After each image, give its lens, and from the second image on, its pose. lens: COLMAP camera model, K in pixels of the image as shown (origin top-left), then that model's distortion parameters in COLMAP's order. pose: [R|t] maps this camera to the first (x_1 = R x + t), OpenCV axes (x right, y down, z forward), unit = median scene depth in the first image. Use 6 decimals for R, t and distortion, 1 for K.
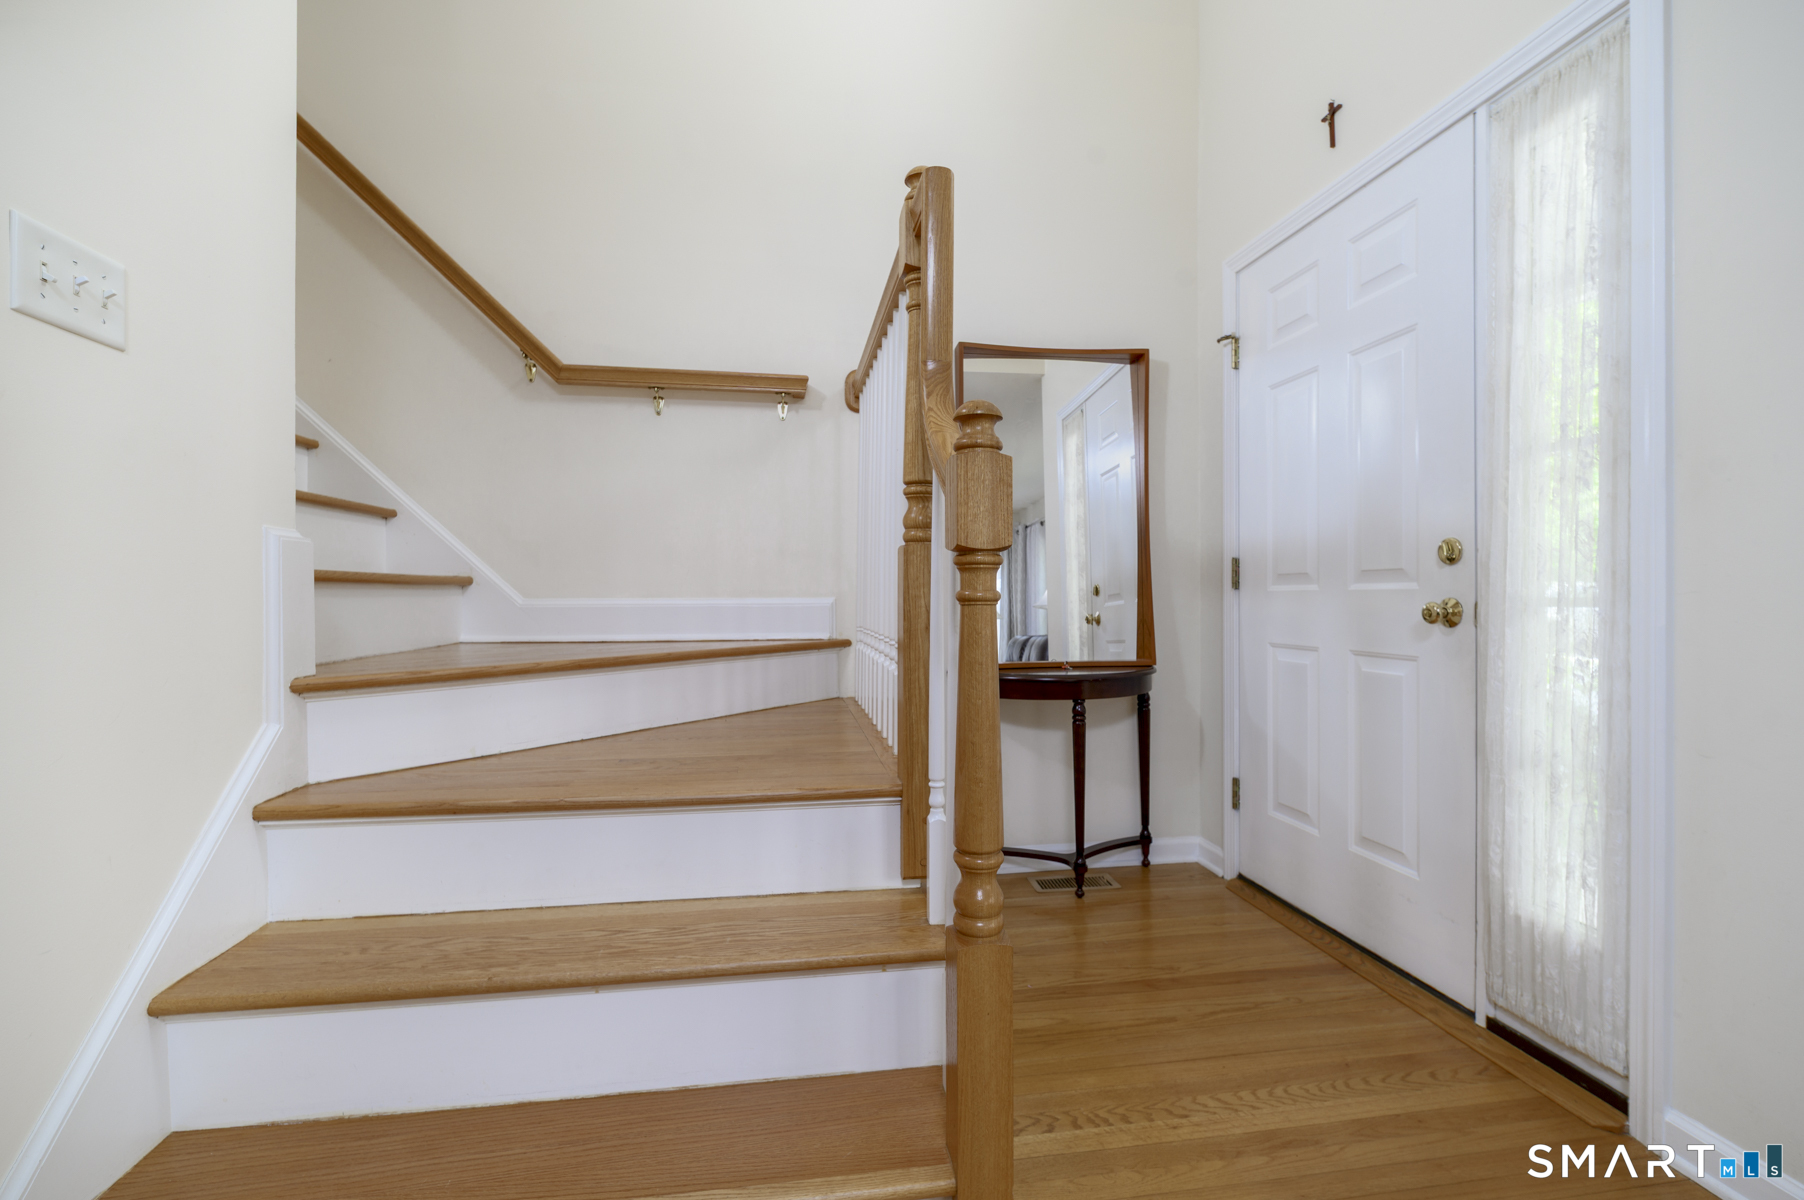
lens RADIAL K [[792.7, 0, 896.1], [0, 792.7, 594.4], [0, 0, 1]] dist [0.000311, 0.001110]
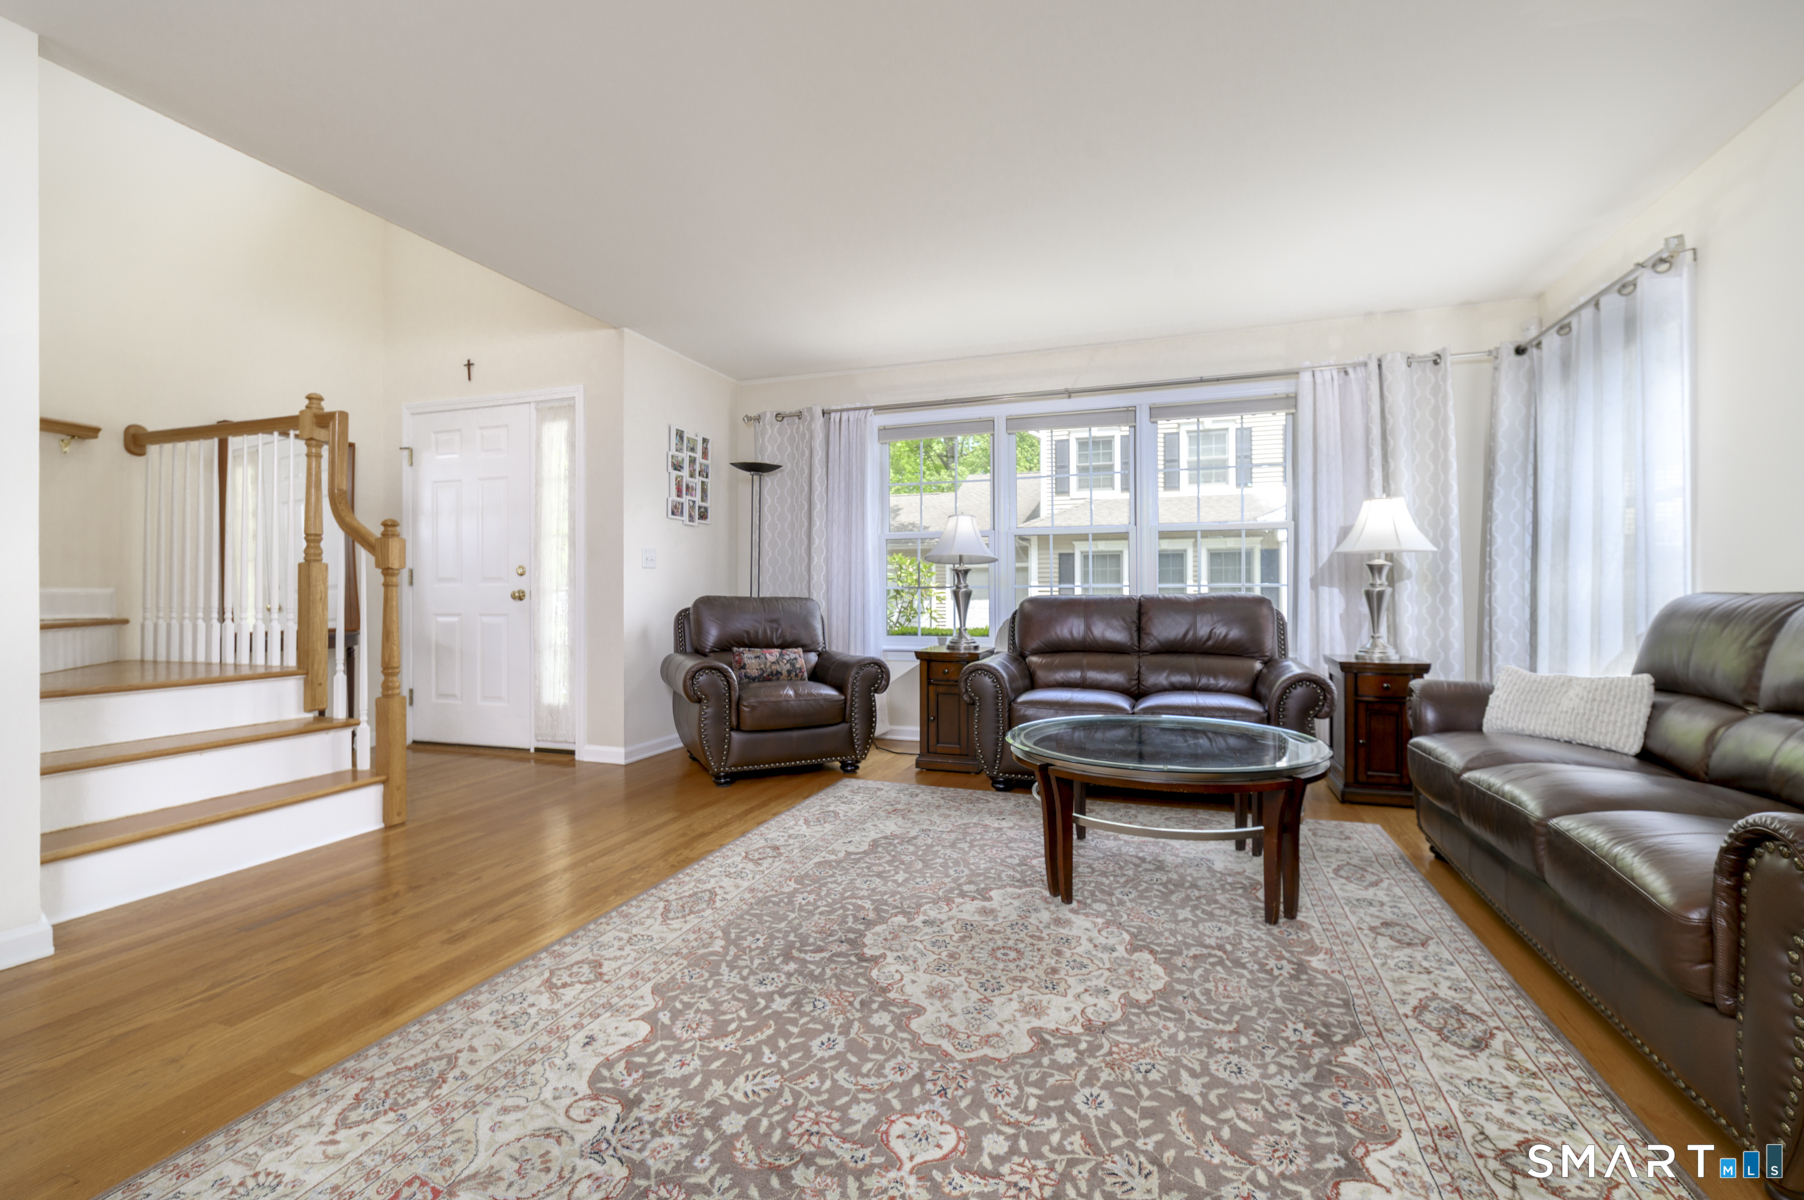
lens RADIAL K [[792.7, 0, 899.0], [0, 792.7, 594.6], [0, 0, 1]] dist [0.000311, 0.001110]
pose [[0.459437, 0.002023, 0.888208, -1.049583], [0.002965, 0.999988, -0.003811, 0.038021], [-0.888205, 0.004384, 0.459426, -1.301548]]
